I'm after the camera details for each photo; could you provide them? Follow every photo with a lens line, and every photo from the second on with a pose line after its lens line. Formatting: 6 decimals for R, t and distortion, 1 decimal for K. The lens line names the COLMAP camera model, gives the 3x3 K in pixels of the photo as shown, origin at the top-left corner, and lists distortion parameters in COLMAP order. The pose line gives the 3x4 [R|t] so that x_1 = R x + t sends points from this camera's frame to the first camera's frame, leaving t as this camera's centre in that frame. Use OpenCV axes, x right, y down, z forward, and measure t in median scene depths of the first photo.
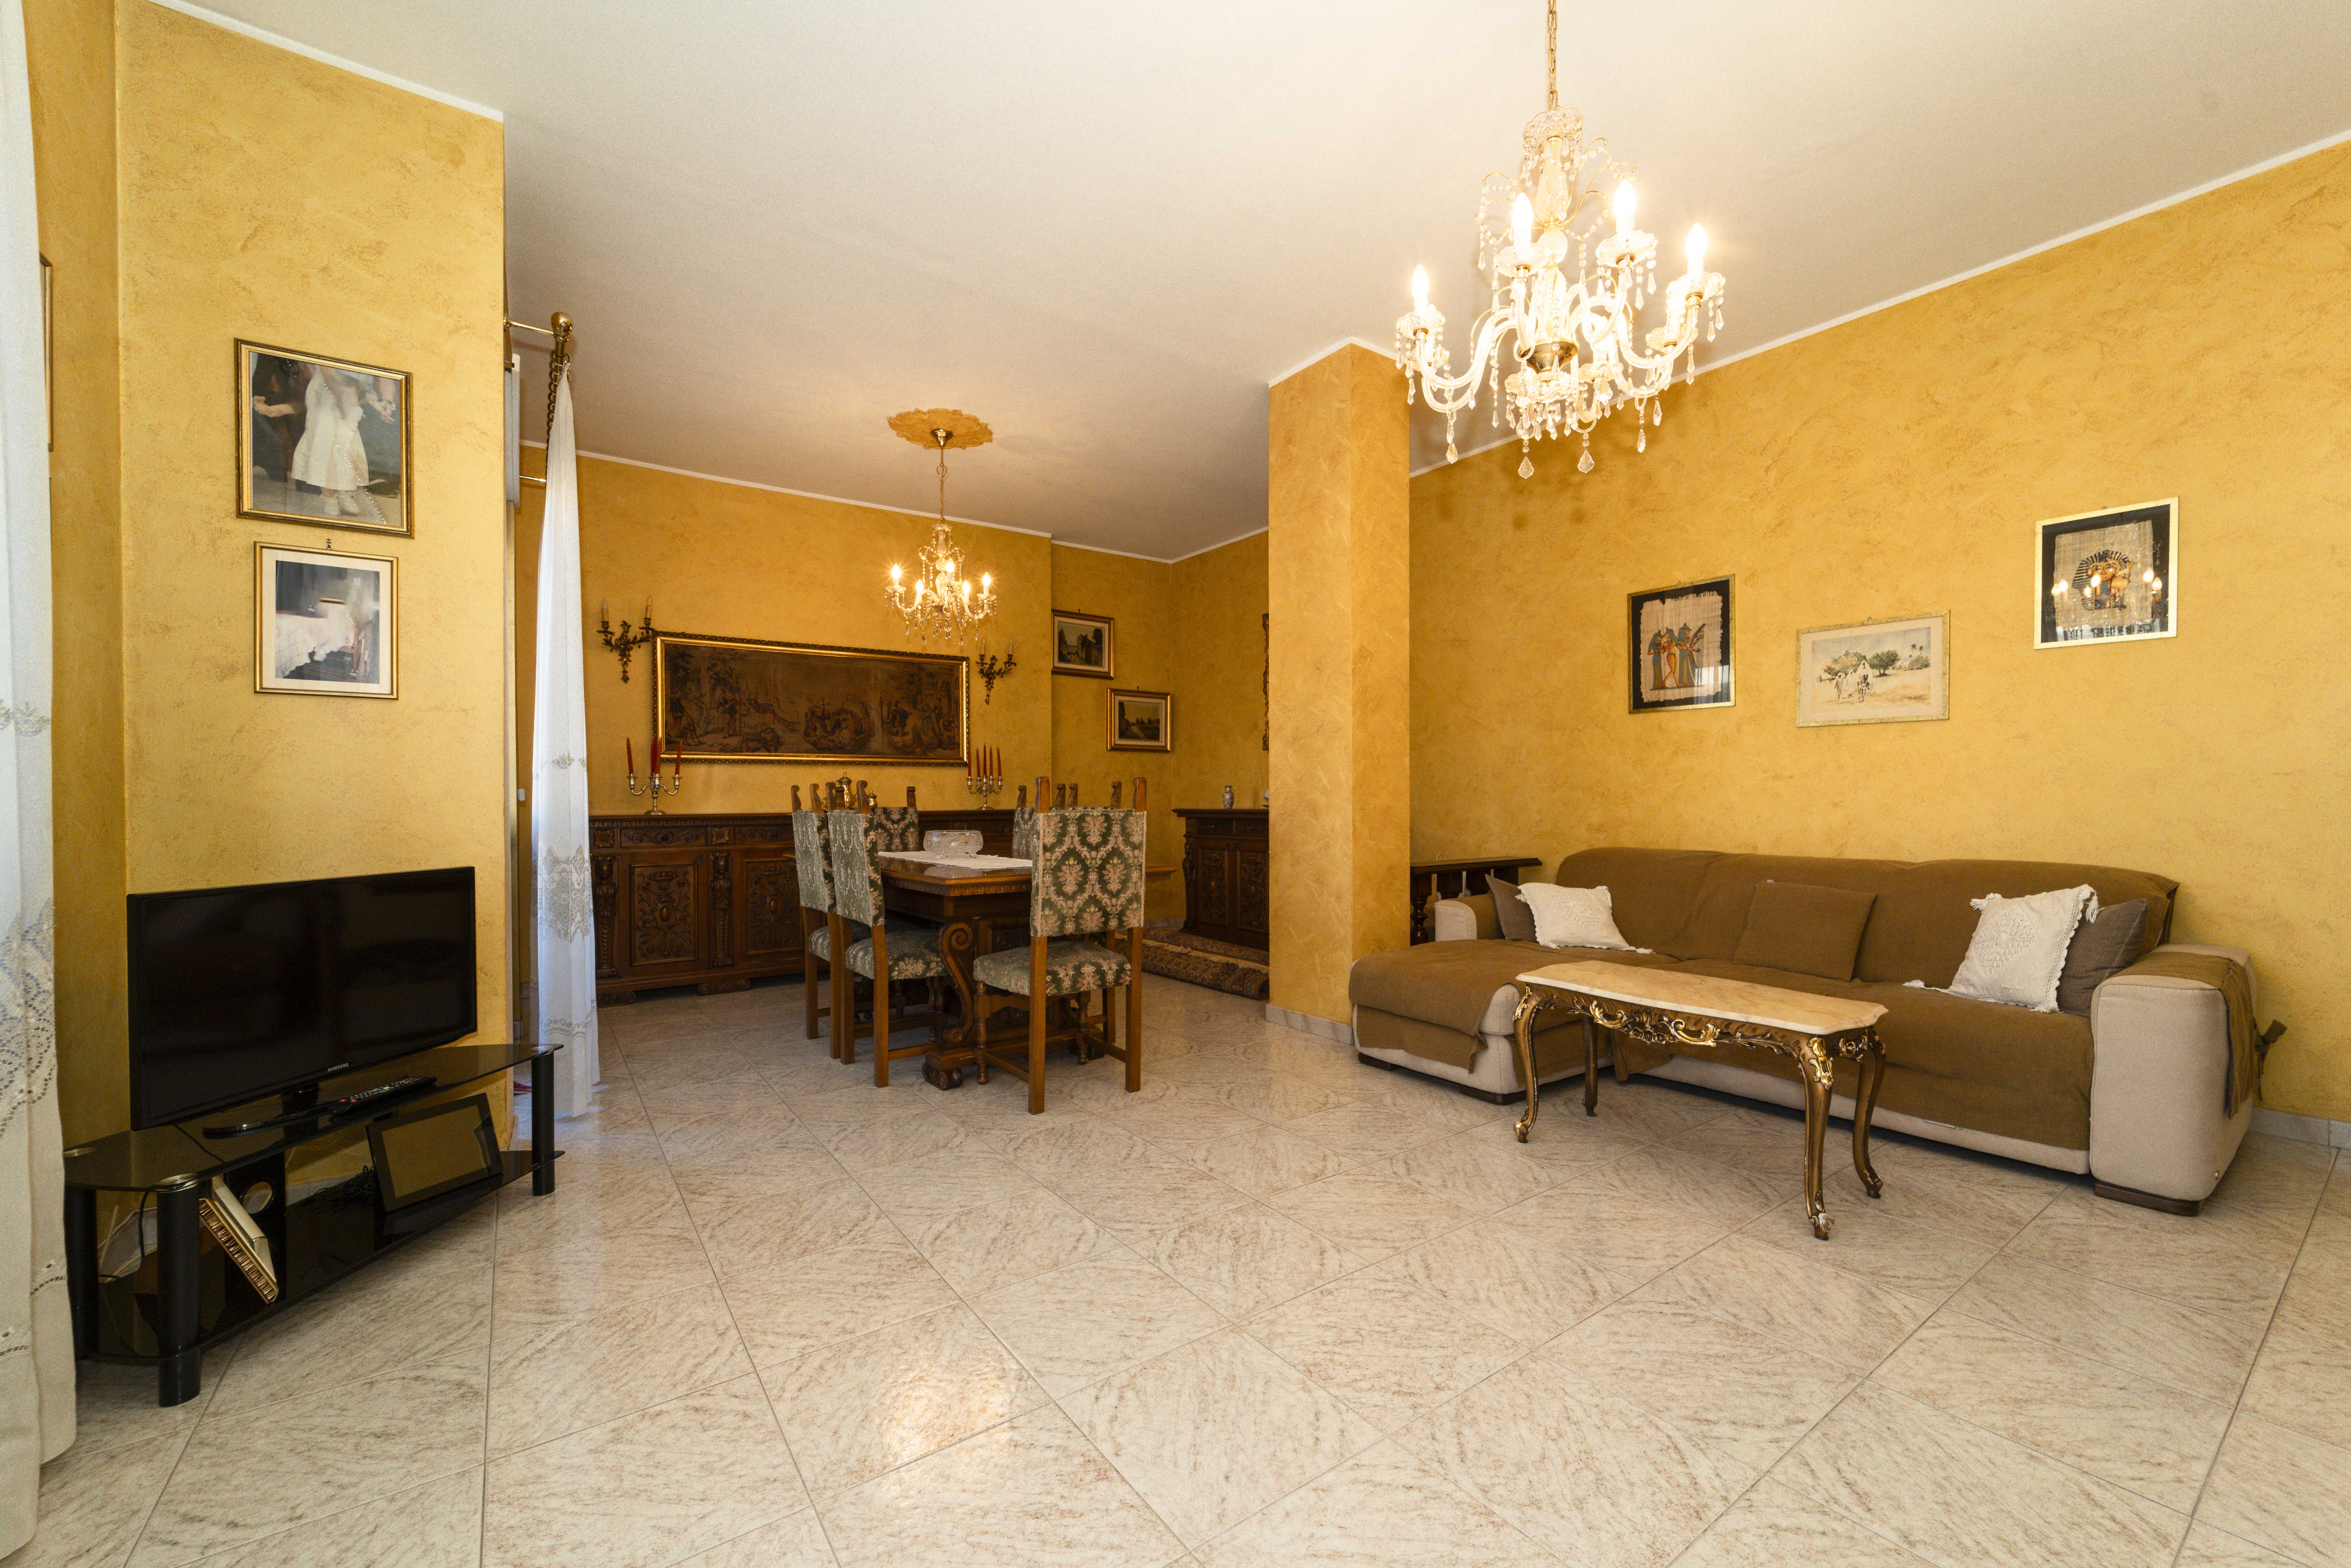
lens RADIAL K [[935.1, 0, 1181.9], [0, 935.1, 804.7], [0, 0, 1]] dist [-0.000729, 0.000029]
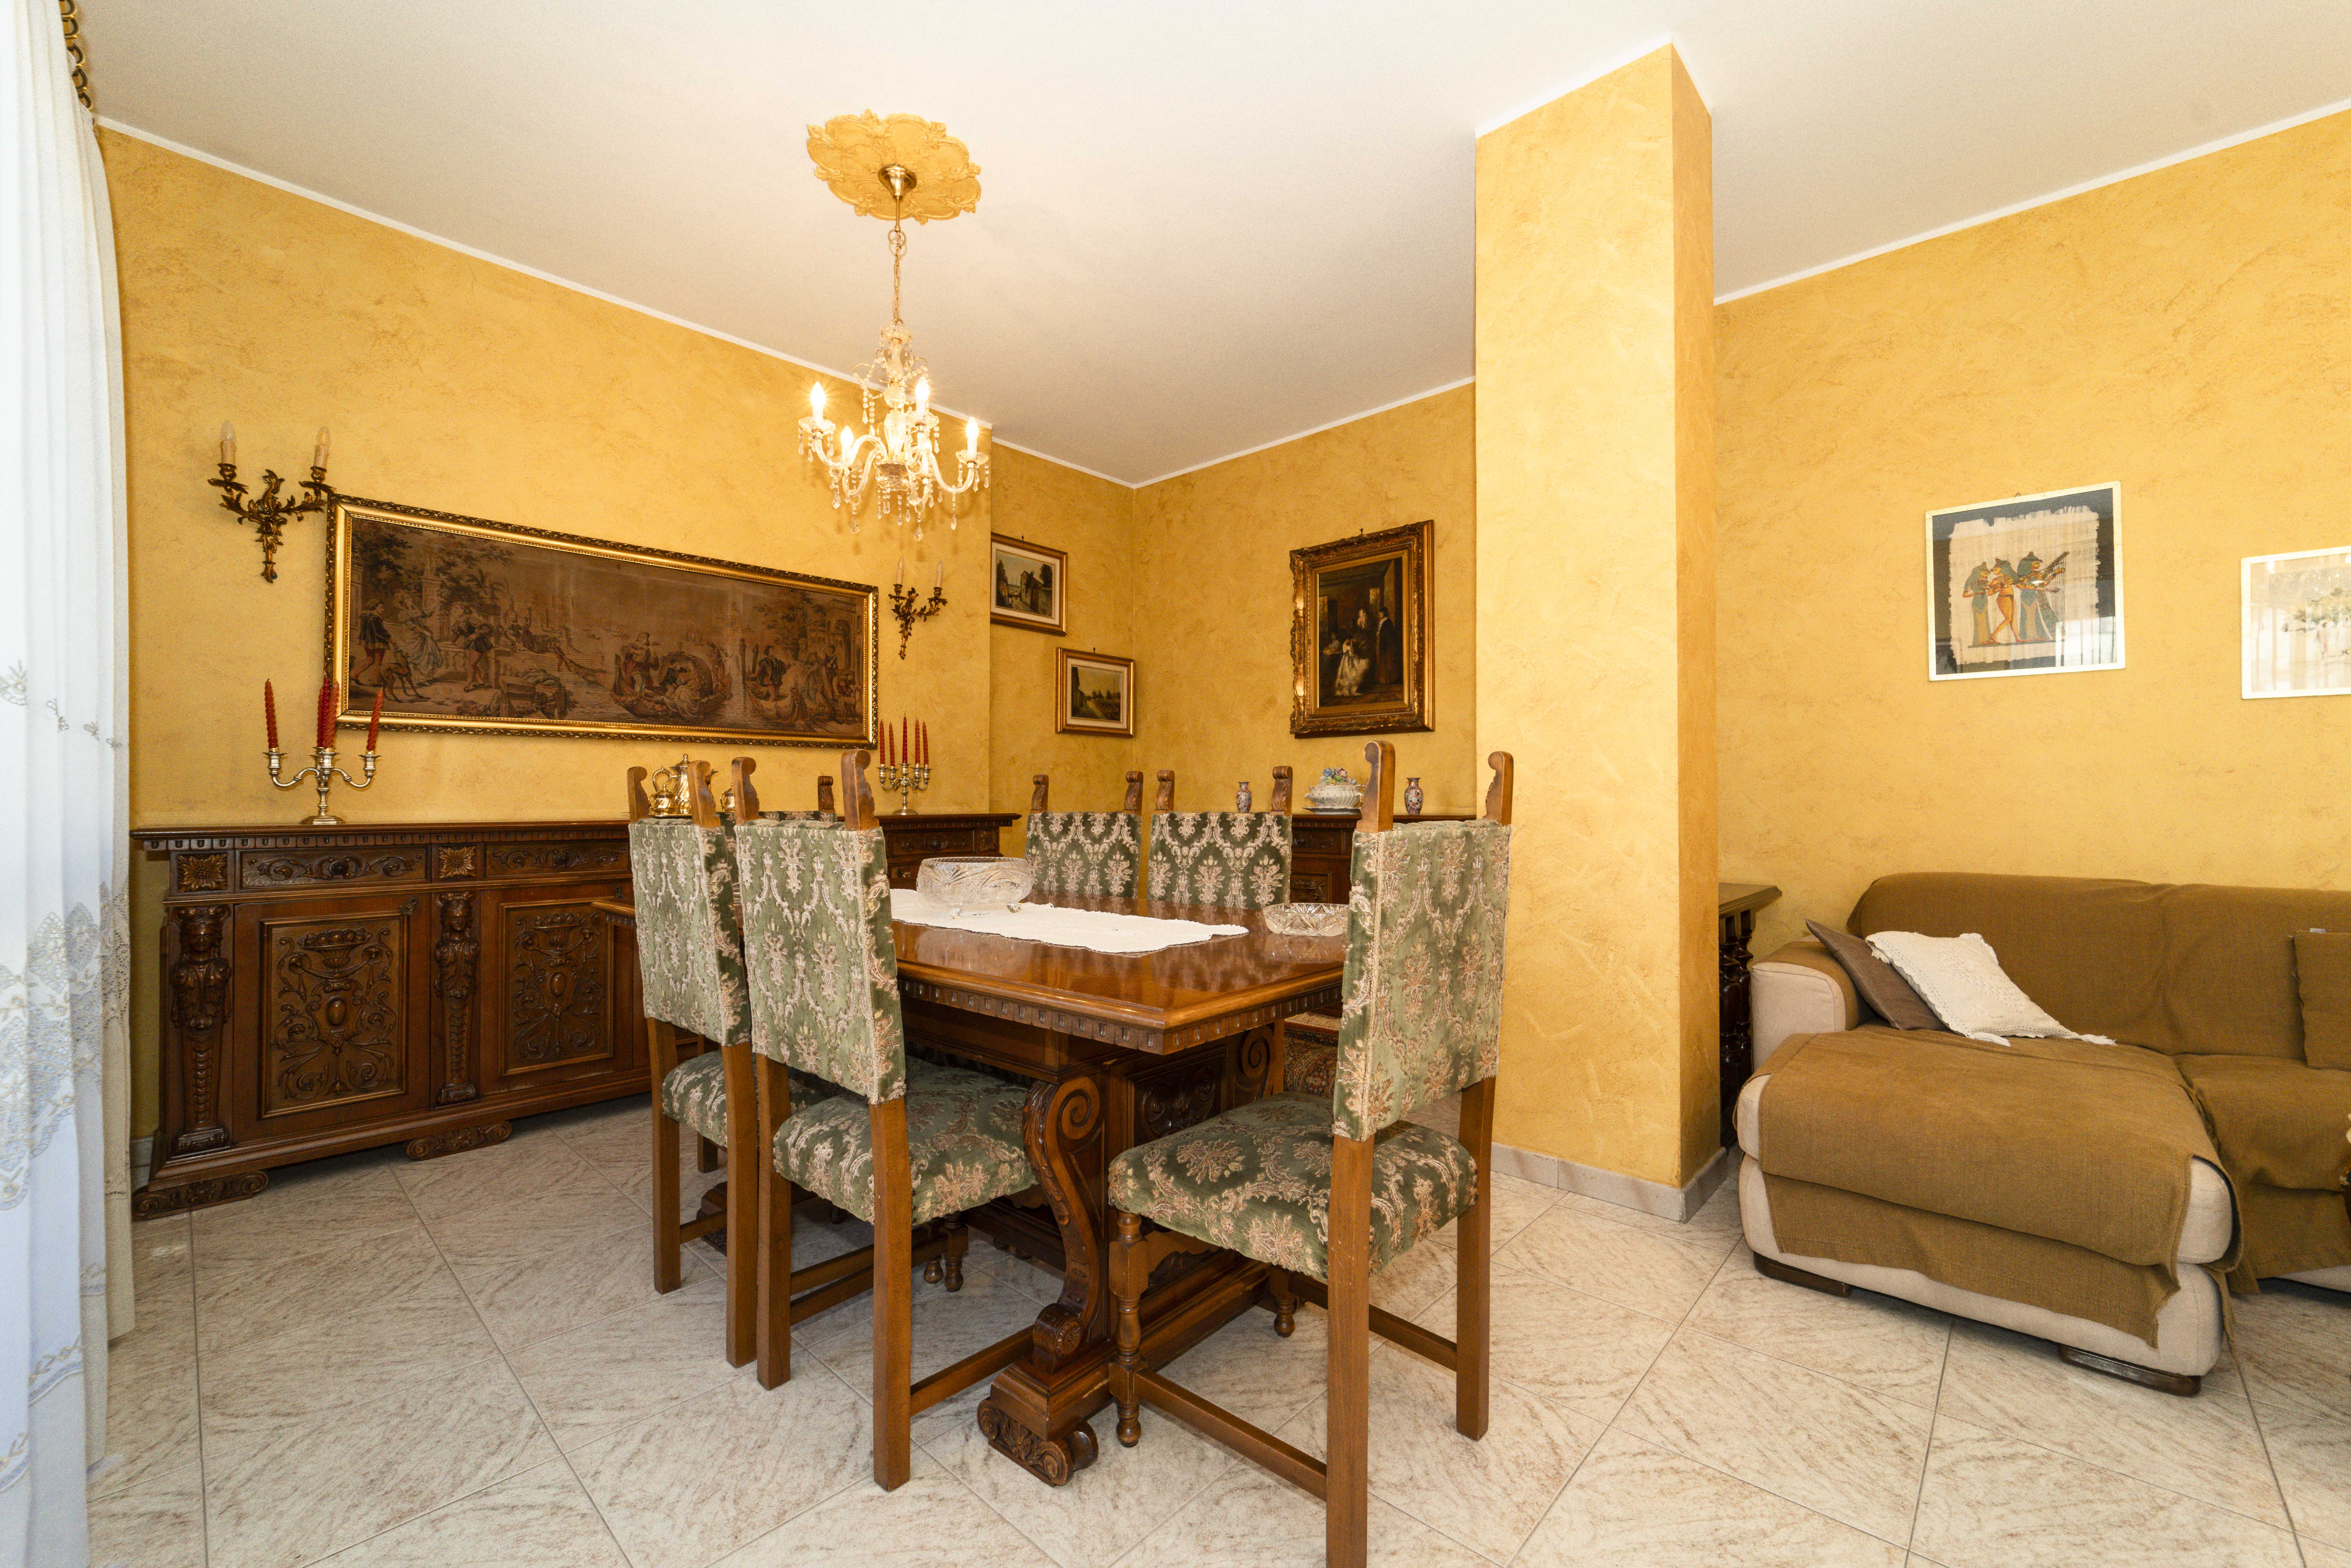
lens RADIAL K [[940.9, 0, 1175.5], [0, 940.9, 784.0], [0, 0, 1]] dist [-0.010810, -0.000721]
pose [[0.979253, 0.008036, 0.202481, -0.197324], [-0.002967, 0.999675, -0.025329, -0.000401], [-0.202619, 0.024203, 0.978959, 0.386993]]
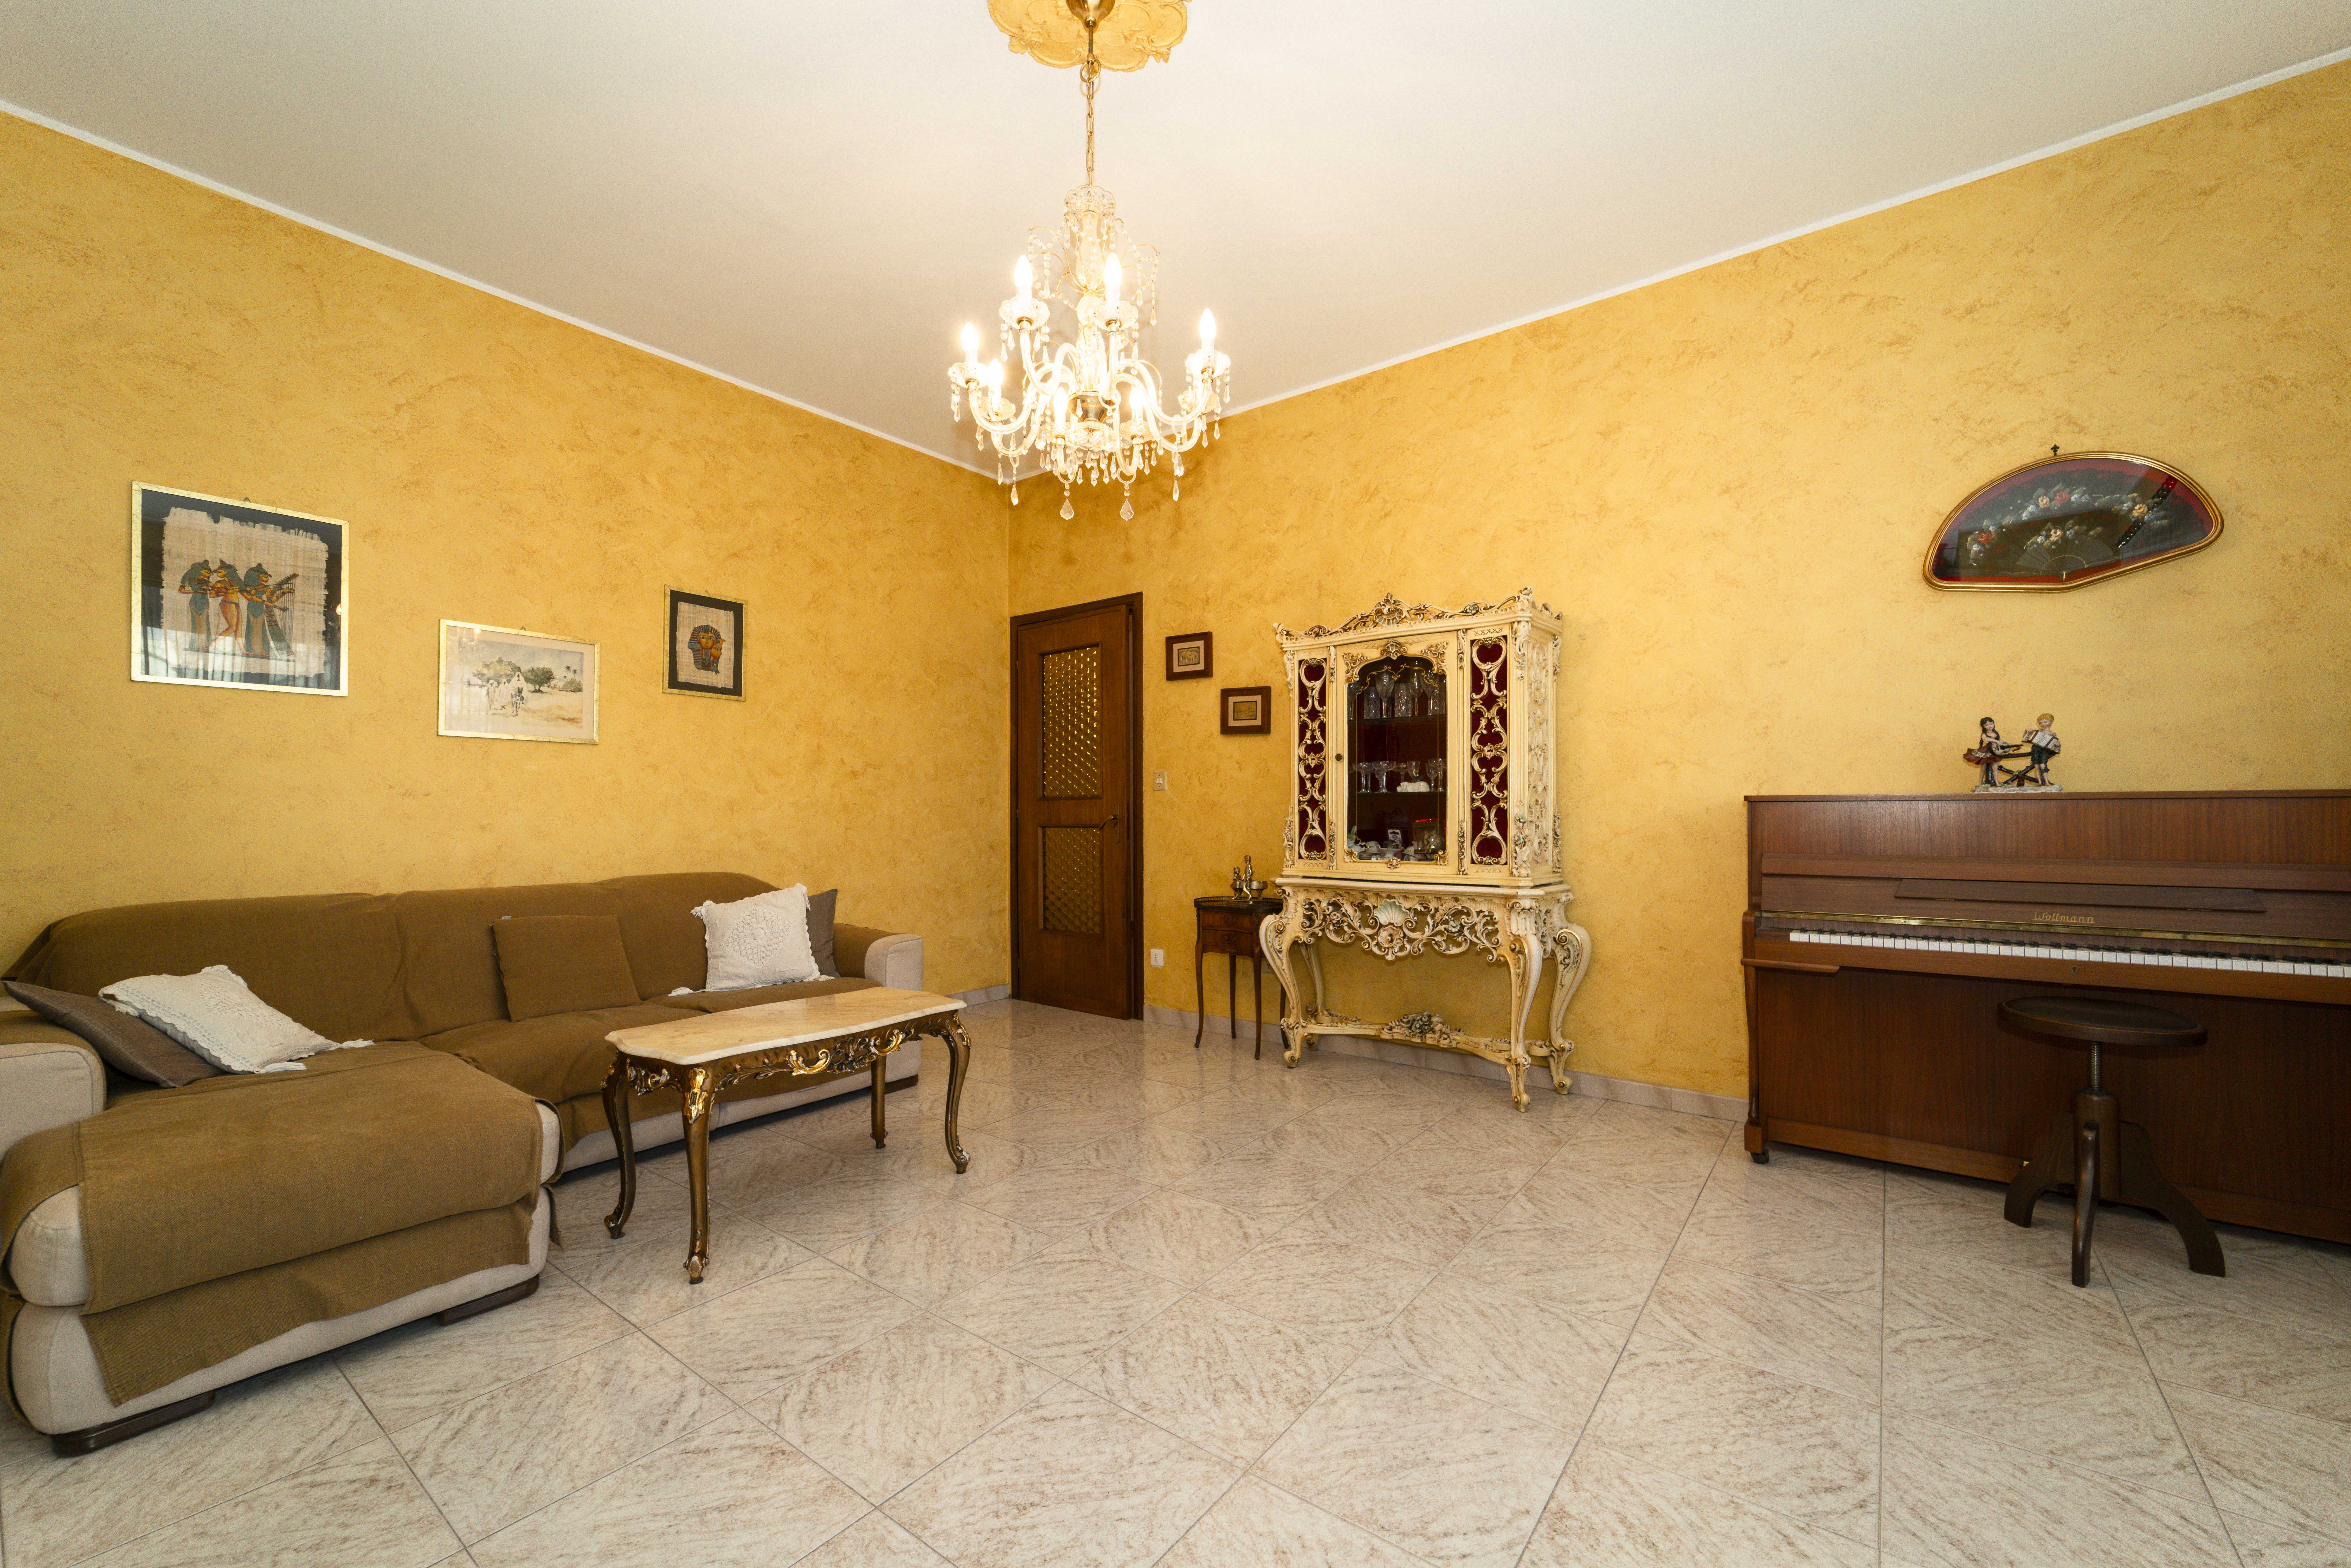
lens RADIAL K [[935.1, 0, 1181.9], [0, 935.1, 804.7], [0, 0, 1]] dist [-0.000729, 0.000029]
pose [[-0.297216, 0.016859, 0.954661, -0.262948], [0.013284, 0.999820, -0.013520, -0.000719], [-0.954718, 0.008663, -0.297387, 0.483859]]
